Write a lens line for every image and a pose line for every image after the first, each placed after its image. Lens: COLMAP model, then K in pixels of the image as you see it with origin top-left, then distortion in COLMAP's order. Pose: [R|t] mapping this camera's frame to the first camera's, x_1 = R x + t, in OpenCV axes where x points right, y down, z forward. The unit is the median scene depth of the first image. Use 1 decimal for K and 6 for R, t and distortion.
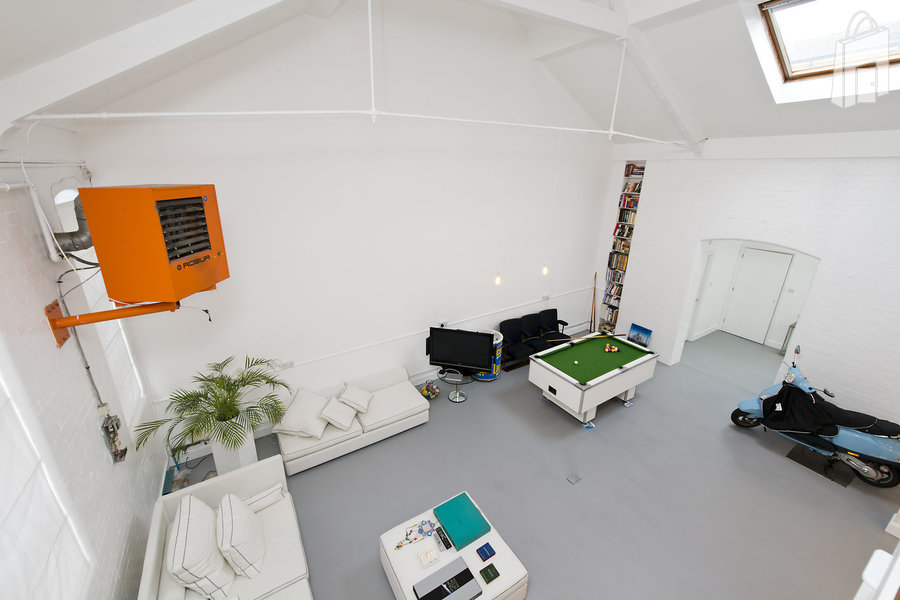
lens RADIAL K [[363.3, 0, 448.1], [0, 363.3, 264.6], [0, 0, 1]] dist [-0.000073, -0.000123]
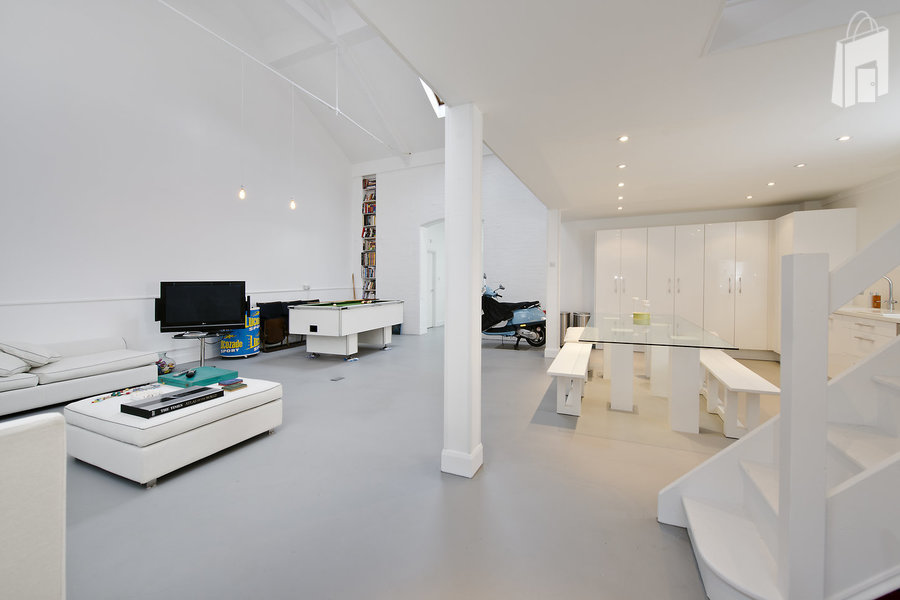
lens RADIAL K [[357.0, 0, 449.7], [0, 357.0, 283.1], [0, 0, 1]] dist [-0.000015, -0.000036]
pose [[0.821287, -0.022159, 0.570085, 0.024502], [0.189404, 0.953162, -0.235813, 0.407926], [-0.538158, 0.301646, 0.787017, -0.025669]]
